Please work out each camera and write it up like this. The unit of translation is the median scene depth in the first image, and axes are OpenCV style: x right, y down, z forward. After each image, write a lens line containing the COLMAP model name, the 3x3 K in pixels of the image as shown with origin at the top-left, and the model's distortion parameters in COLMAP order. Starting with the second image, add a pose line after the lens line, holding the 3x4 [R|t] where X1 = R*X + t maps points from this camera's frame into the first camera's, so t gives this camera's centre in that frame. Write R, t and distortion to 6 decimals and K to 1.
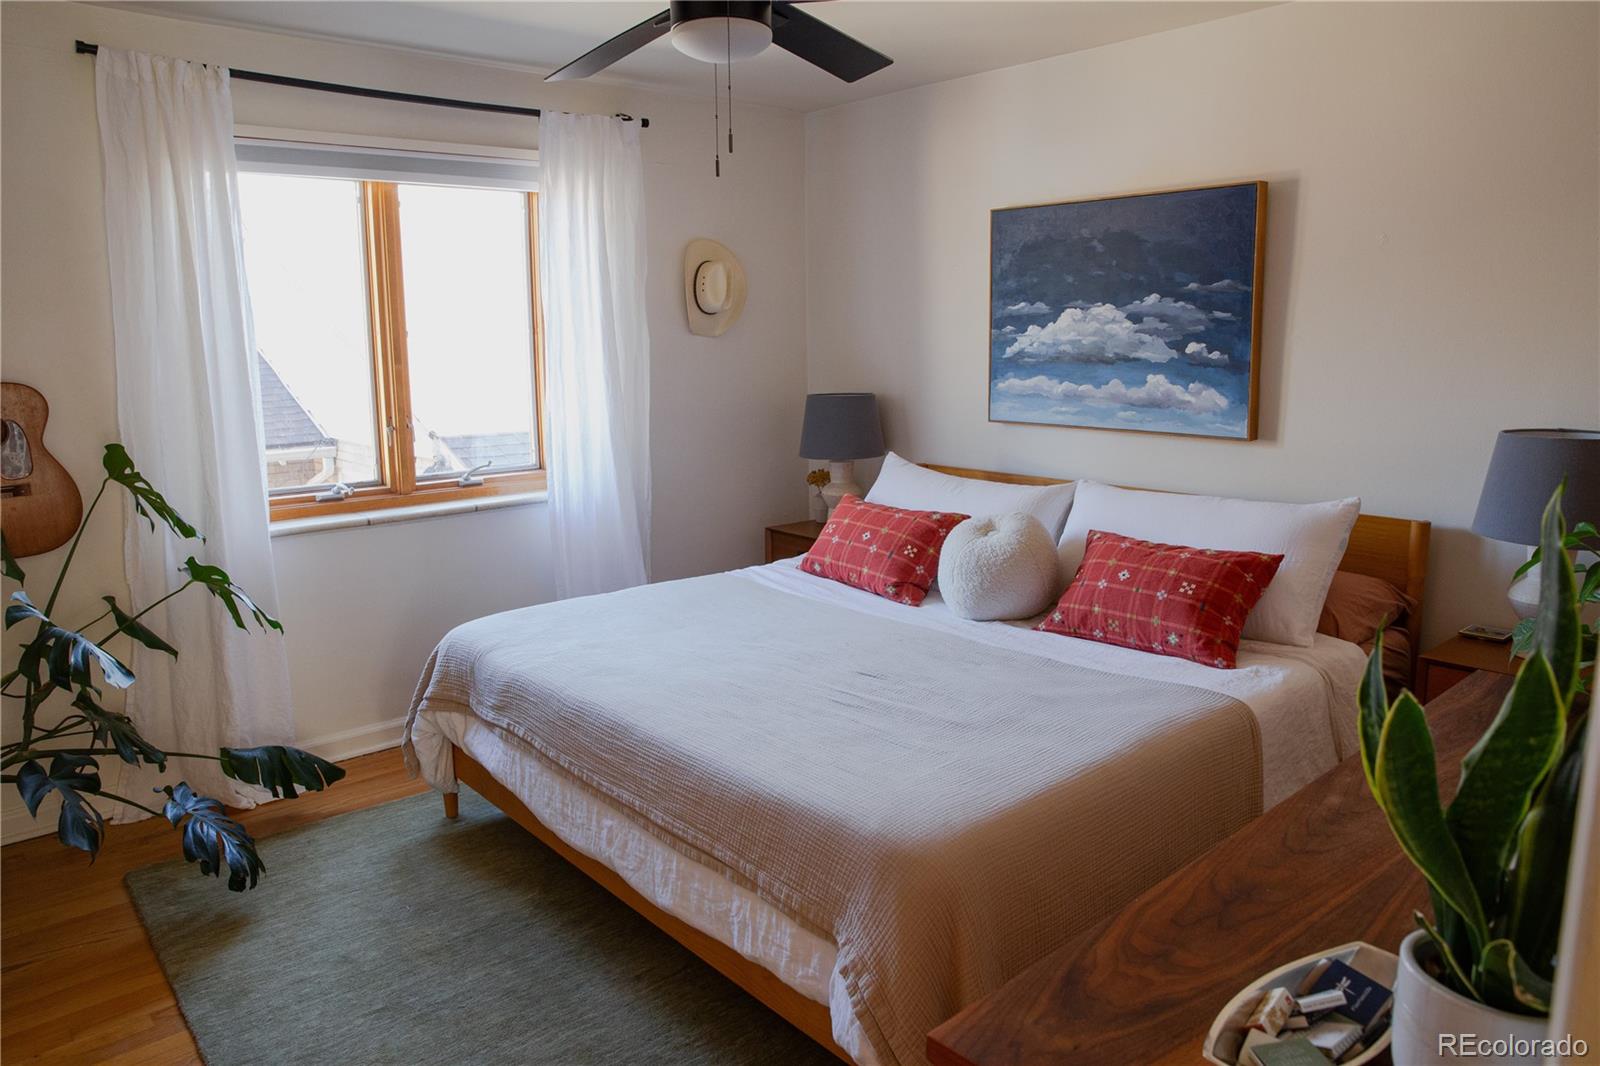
lens RADIAL K [[1106.0, 0, 819.3], [0, 1106.0, 514.4], [0, 0, 1]] dist [-0.053989, 0.013731]
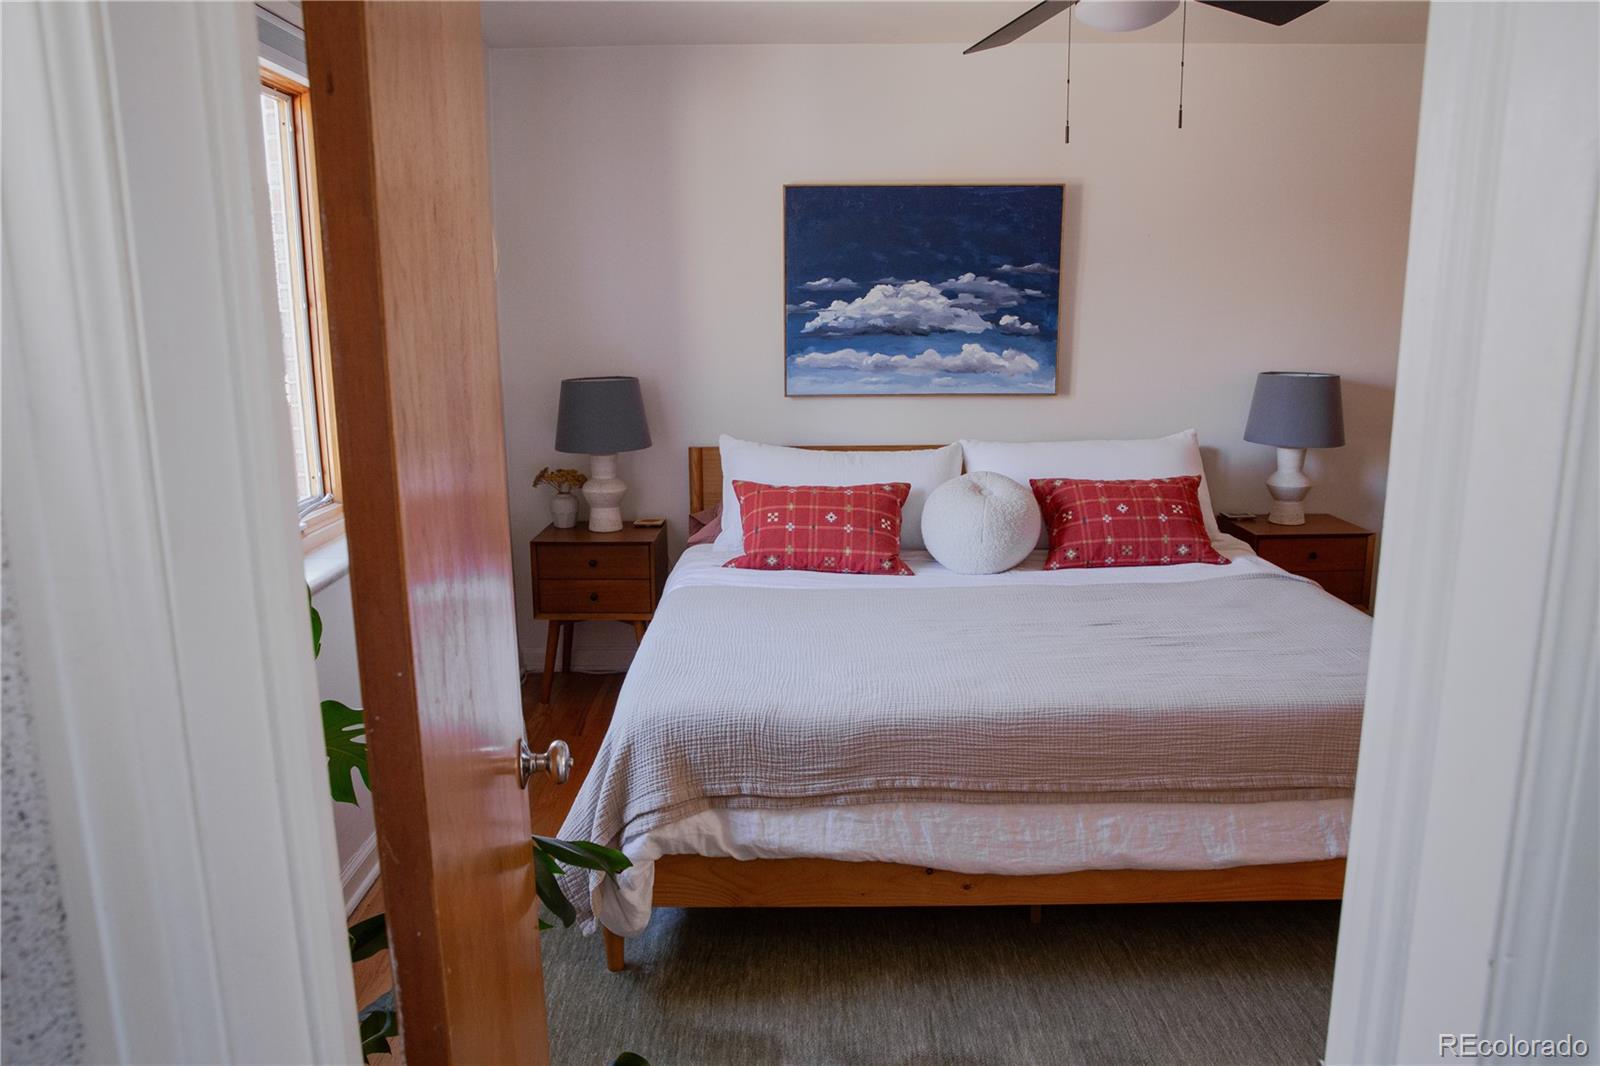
lens RADIAL K [[1106.0, 0, 838.7], [0, 1106.0, 512.1], [0, 0, 1]] dist [-0.053989, 0.013731]
pose [[0.645199, -0.134851, 0.752019, -0.687643], [0.123729, 0.989749, 0.071326, -0.053789], [-0.753929, 0.047027, 0.655271, 0.365529]]
